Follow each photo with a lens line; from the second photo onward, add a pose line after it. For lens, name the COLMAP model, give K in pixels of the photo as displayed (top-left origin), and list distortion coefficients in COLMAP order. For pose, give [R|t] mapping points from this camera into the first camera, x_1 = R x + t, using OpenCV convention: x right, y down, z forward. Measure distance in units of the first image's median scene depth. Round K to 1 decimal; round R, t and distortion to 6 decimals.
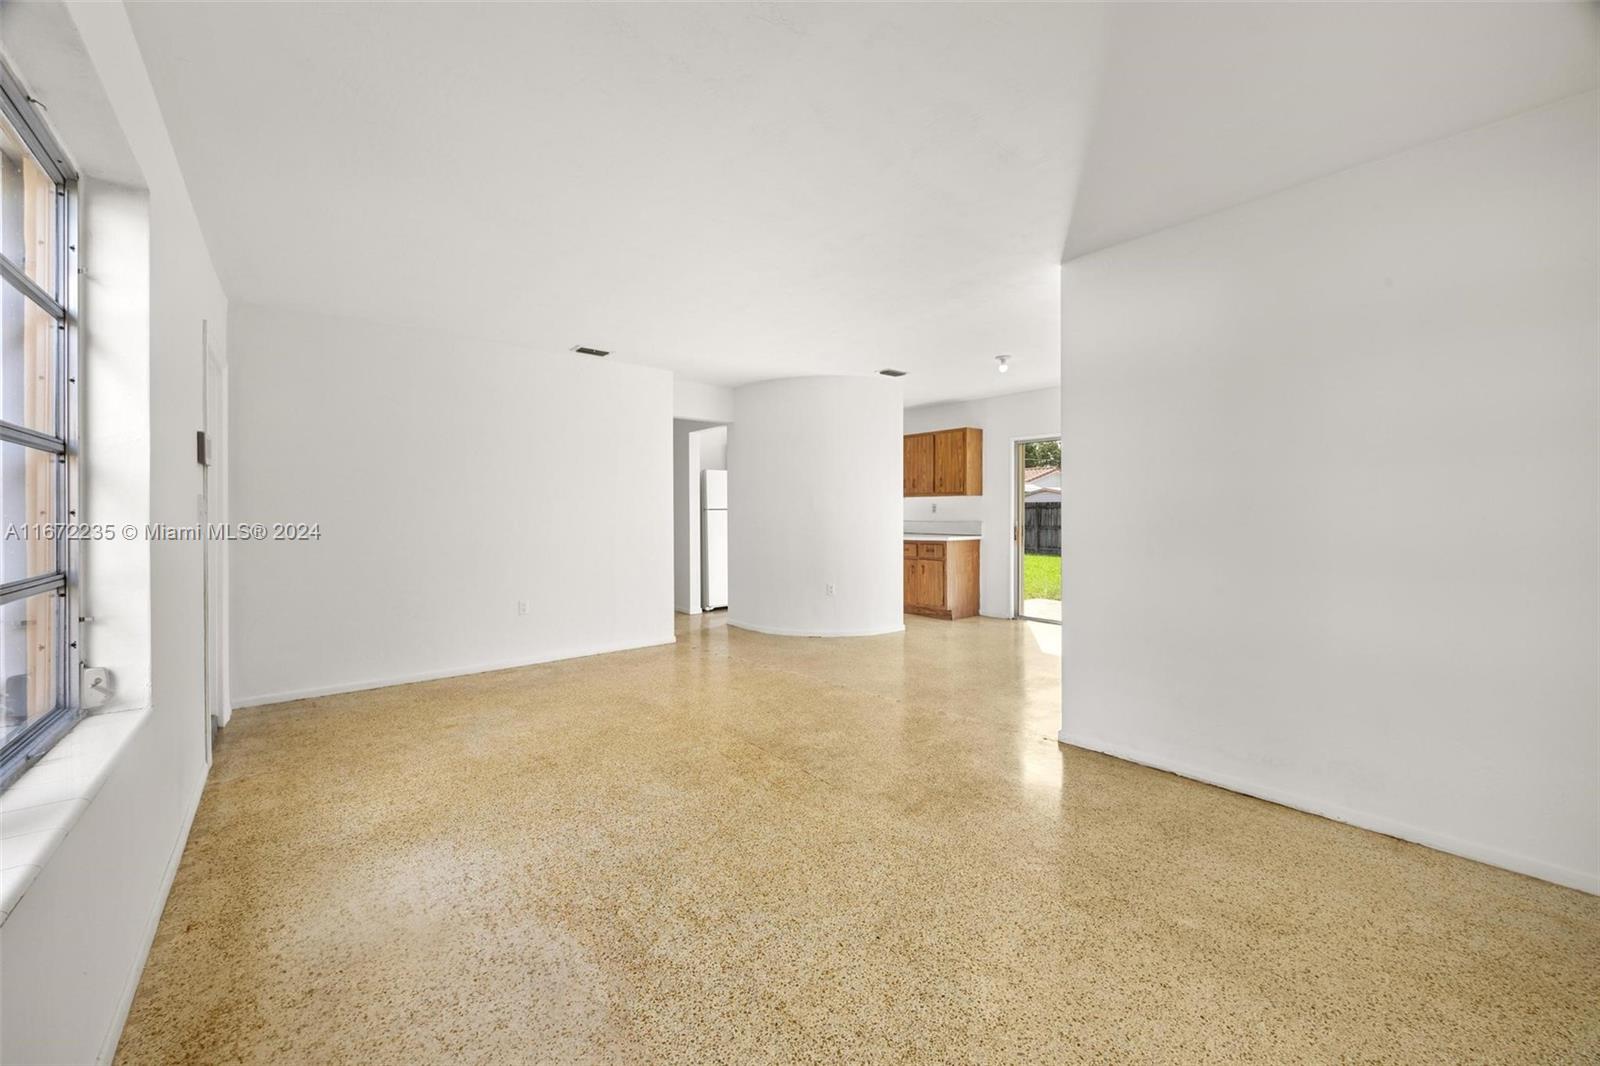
lens RADIAL K [[610.5, 0, 793.1], [0, 610.5, 521.8], [0, 0, 1]] dist [-0.002588, -0.000309]
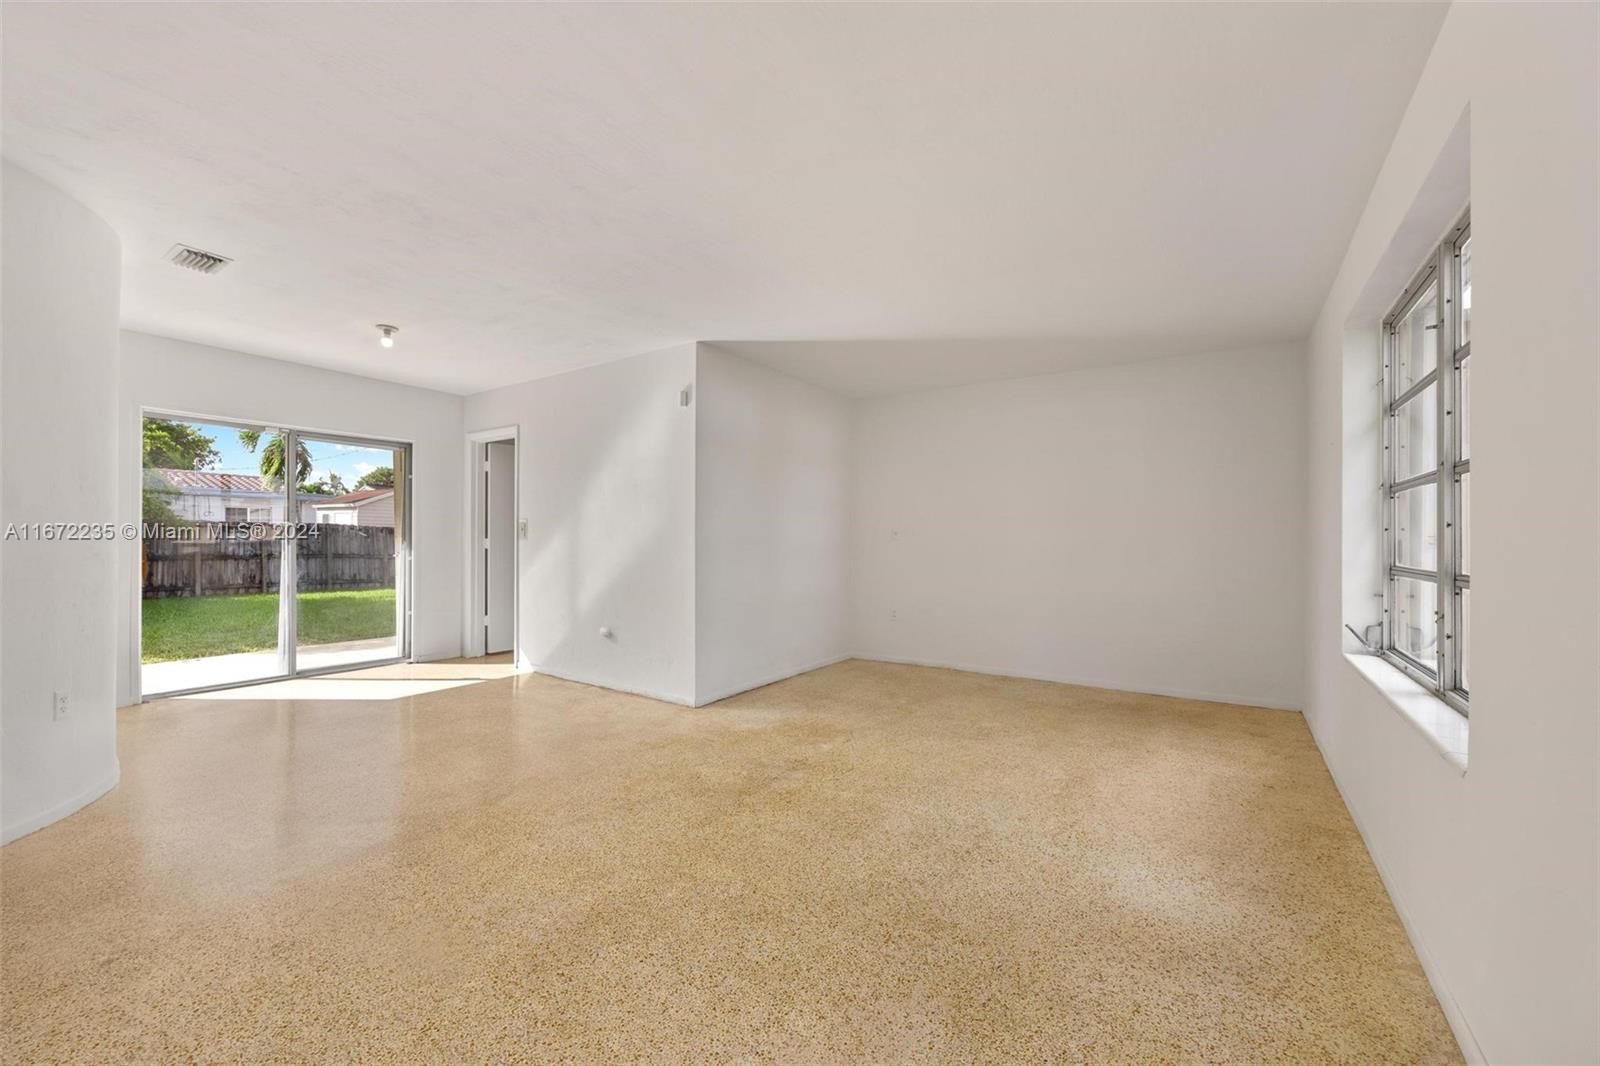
lens RADIAL K [[626.6, 0, 800.0], [0, 626.6, 533.0], [0, 0, 1]] dist [-0.002111, -0.000339]
pose [[-0.290774, 0.012361, 0.956712, -1.022818], [0.008331, 0.999911, -0.010387, 0.004652], [-0.956756, 0.004950, -0.290851, 1.323014]]
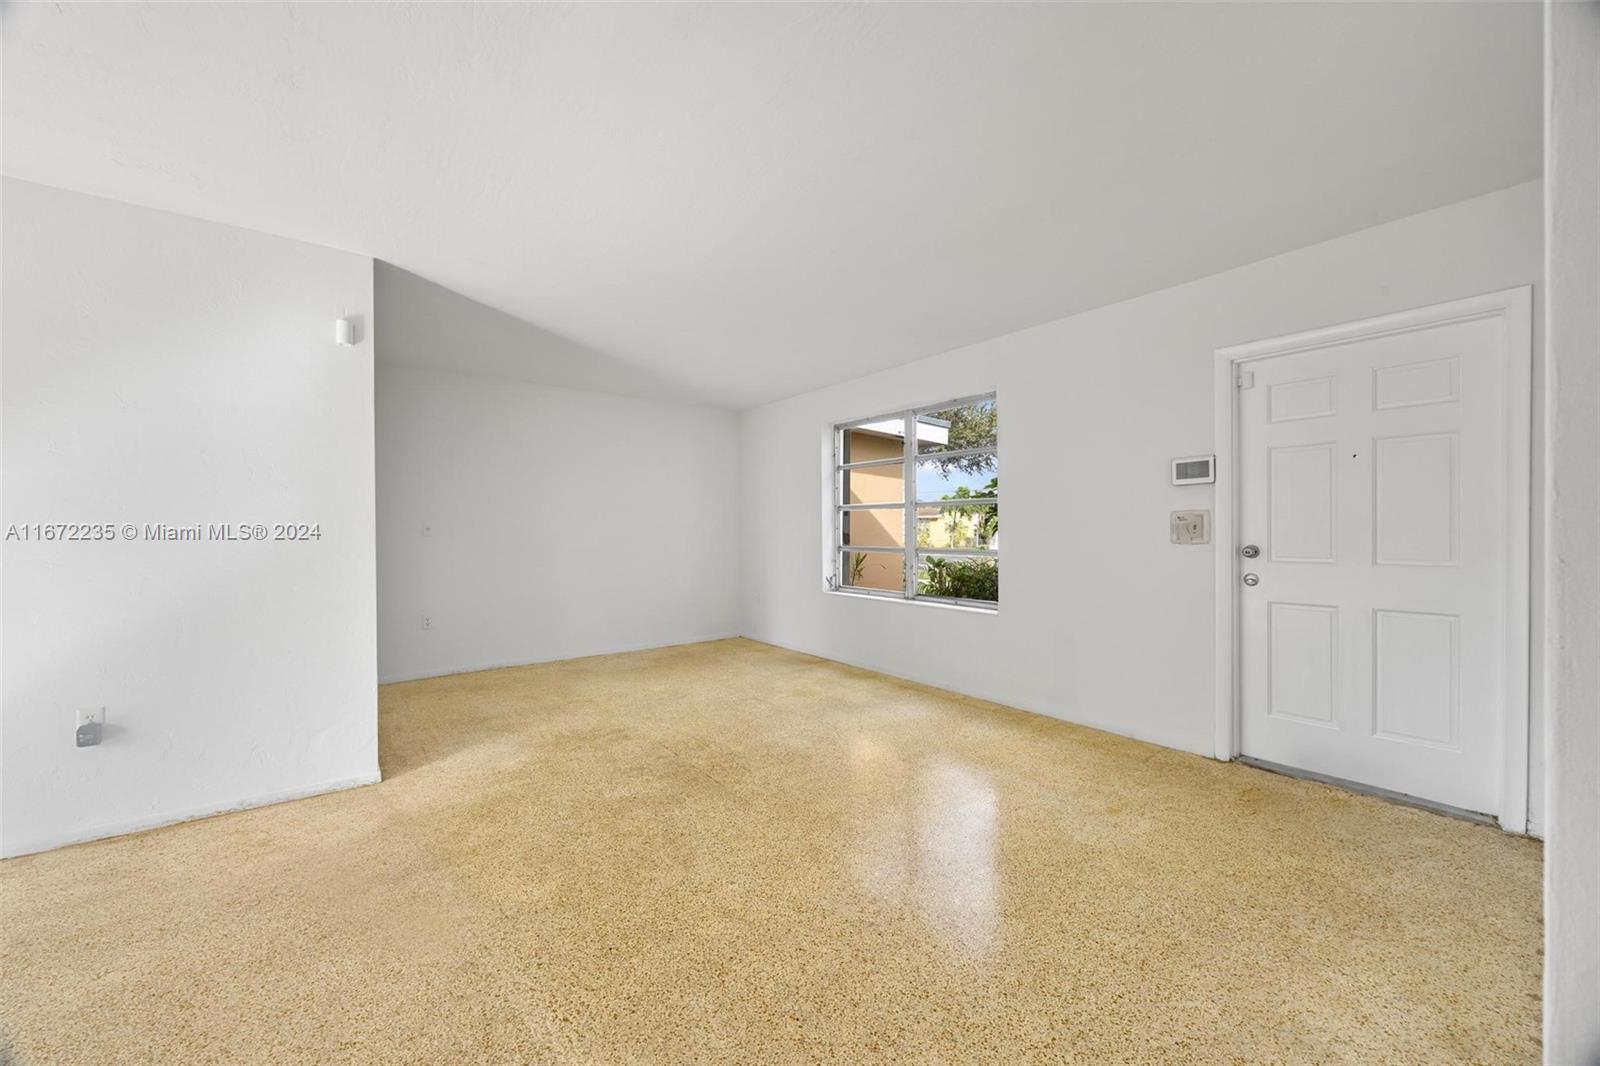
lens RADIAL K [[610.5, 0, 793.1], [0, 610.5, 521.8], [0, 0, 1]] dist [-0.002588, -0.000309]
pose [[-0.999673, 0.006617, 0.024698, -0.229689], [0.006684, 0.999974, 0.002640, -0.029976], [-0.024680, 0.002804, -0.999691, 2.134527]]
